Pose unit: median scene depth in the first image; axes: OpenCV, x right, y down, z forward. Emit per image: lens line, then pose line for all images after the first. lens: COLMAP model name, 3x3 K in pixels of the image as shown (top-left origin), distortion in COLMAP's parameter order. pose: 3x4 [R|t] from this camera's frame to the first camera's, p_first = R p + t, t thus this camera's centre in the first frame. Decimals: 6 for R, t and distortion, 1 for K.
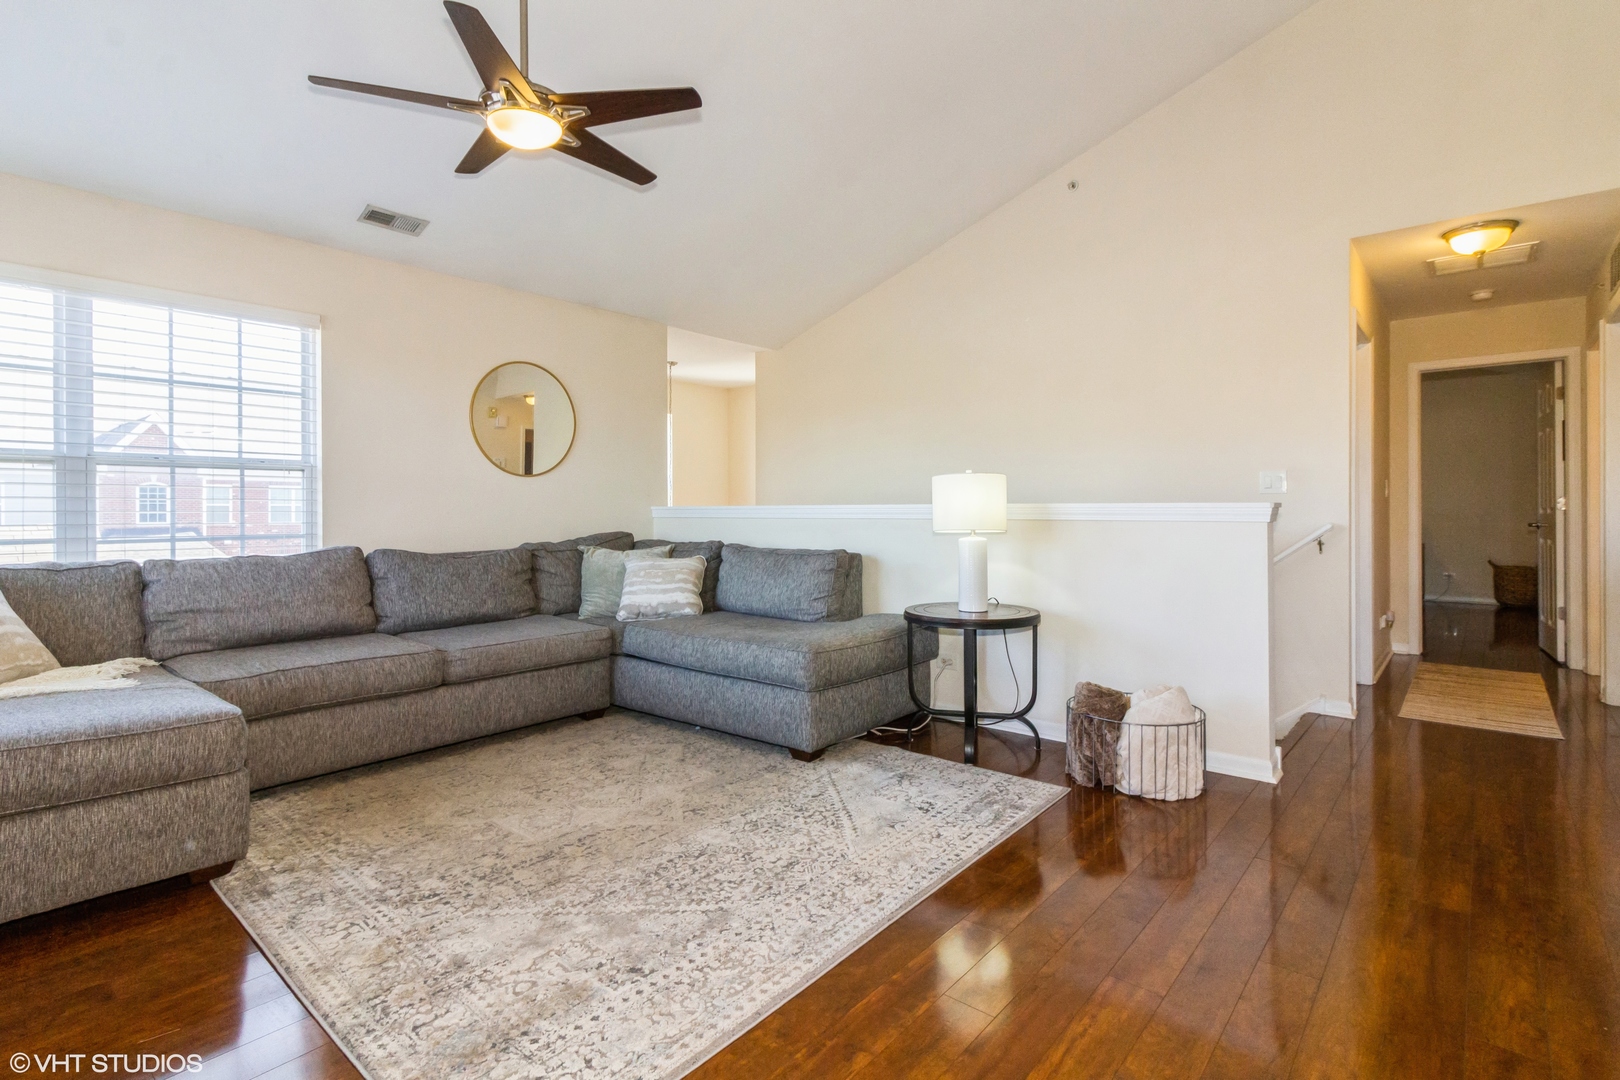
lens RADIAL K [[765.0, 0, 821.9], [0, 765.0, 524.1], [0, 0, 1]] dist [0.001764, 0.000437]
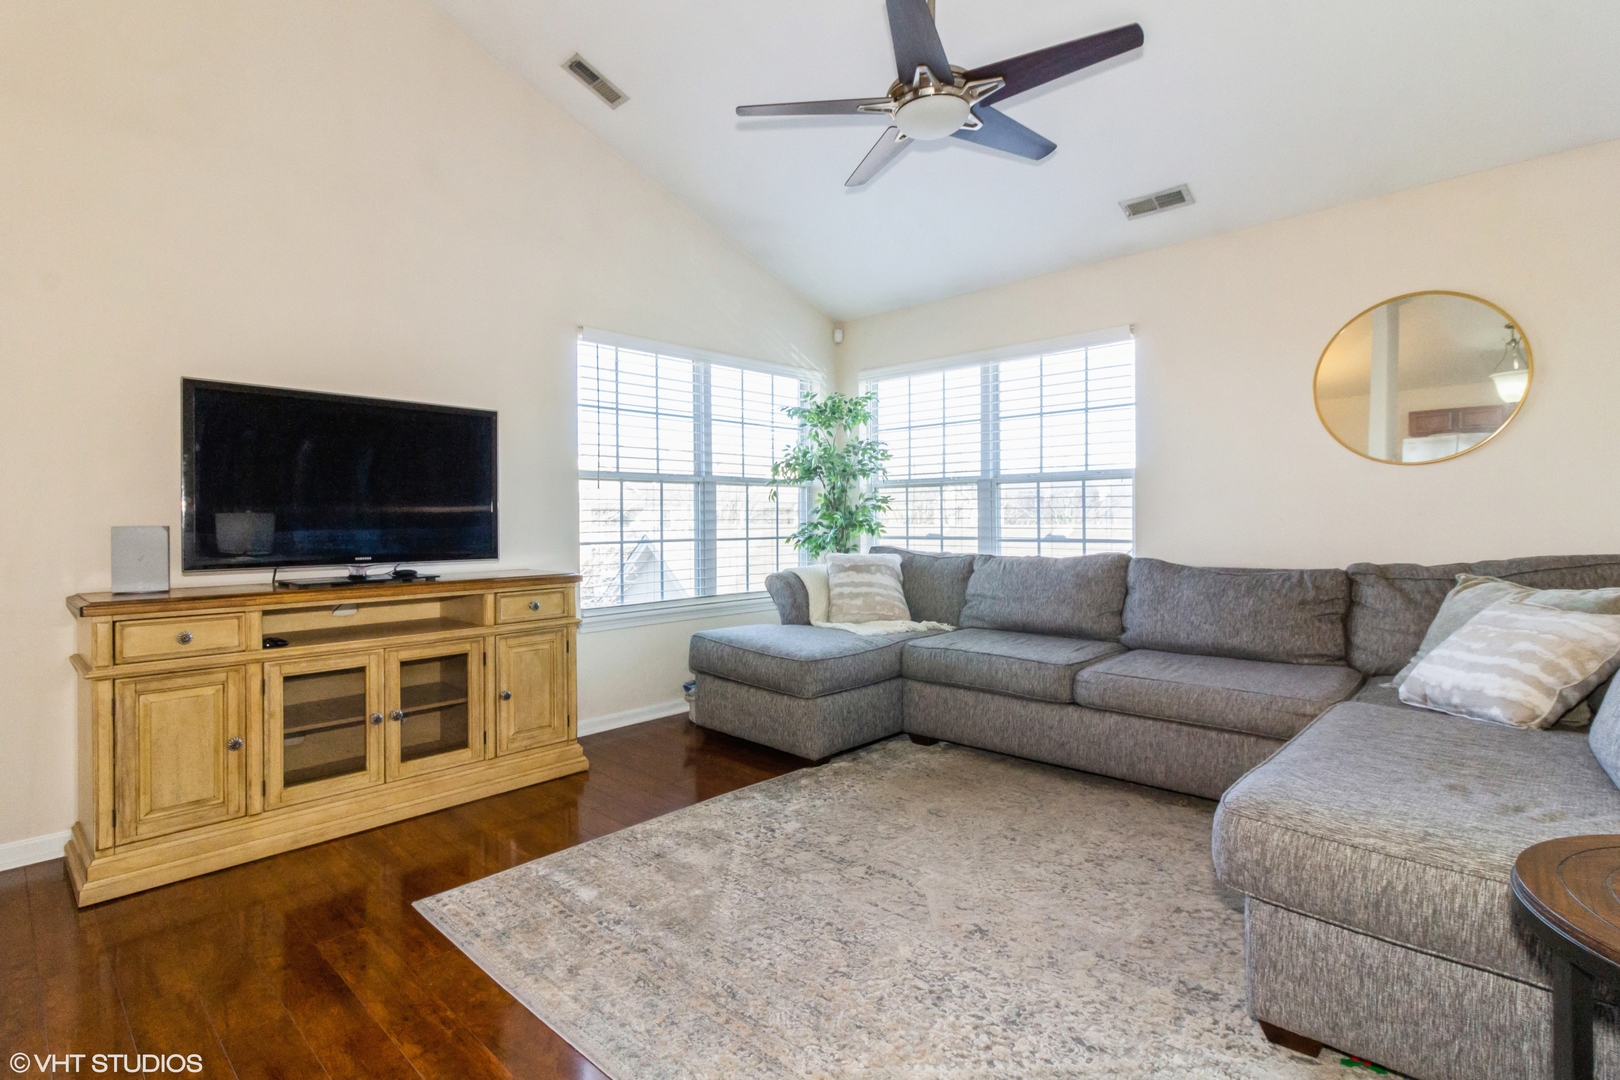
lens RADIAL K [[785.3, 0, 787.1], [0, 785.3, 536.9], [0, 0, 1]] dist [0.001737, 0.000042]
pose [[-0.070876, 0.028947, -0.997065, 0.445966], [-0.009326, 0.999516, 0.029681, -0.018722], [0.997442, 0.011402, -0.070572, 0.654589]]
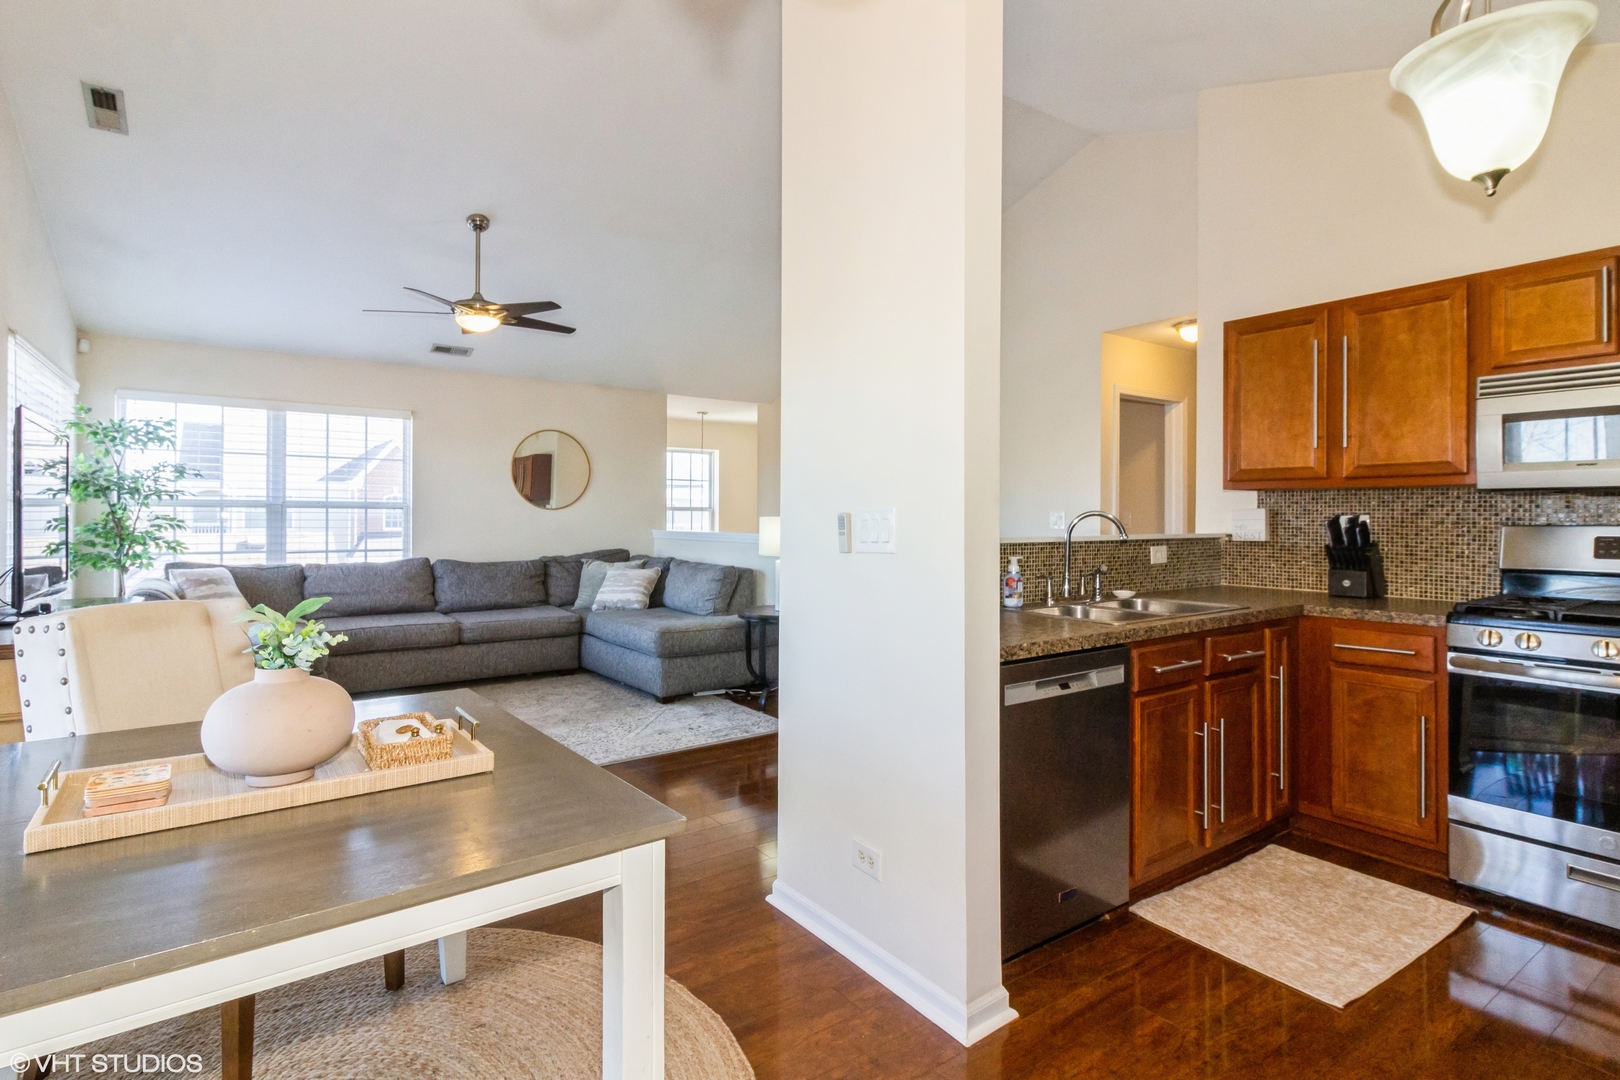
lens RADIAL K [[774.6, 0, 808.1], [0, 774.6, 533.4], [0, 0, 1]] dist [0.010296, 0.000169]
pose [[0.970678, 0.011850, -0.240090, 0.566549], [-0.011694, 0.999929, 0.002074, -0.034370], [0.240098, 0.000794, 0.970748, -0.390038]]
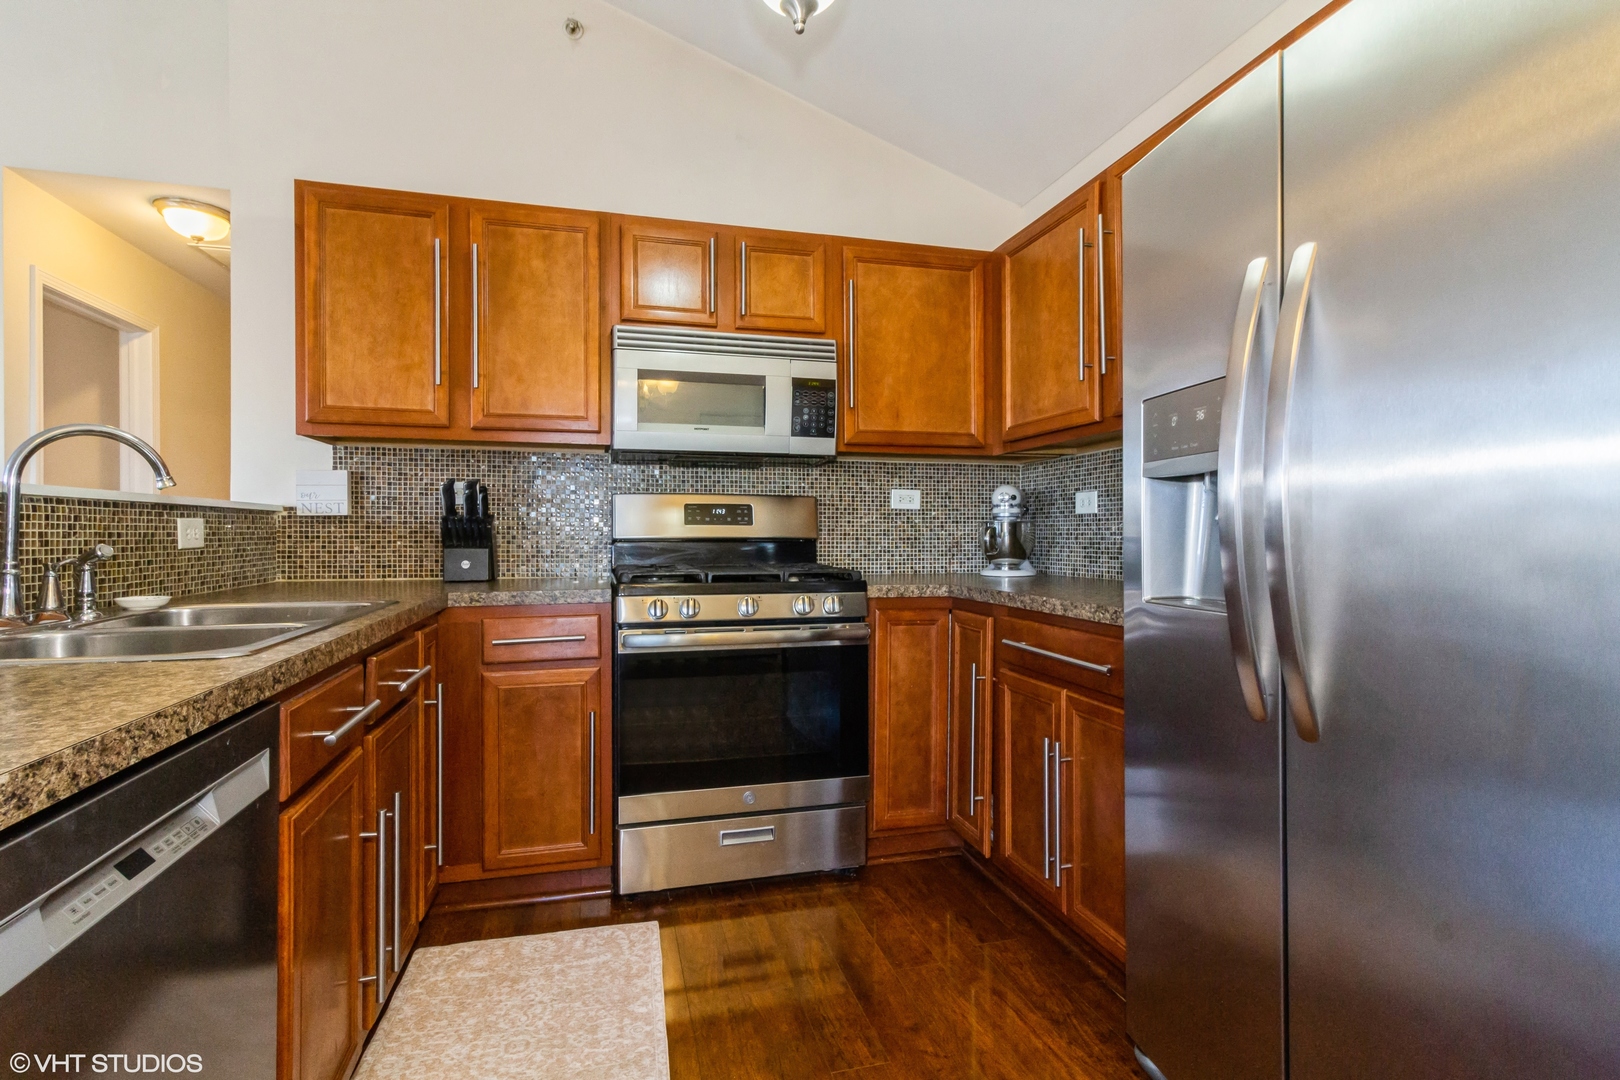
lens RADIAL K [[774.6, 0, 808.1], [0, 774.6, 533.4], [0, 0, 1]] dist [0.010296, 0.000169]
pose [[0.572005, 0.004602, 0.820237, 0.552487], [0.009871, 0.999873, -0.012493, -0.001055], [-0.820190, 0.015242, 0.571887, -0.054949]]
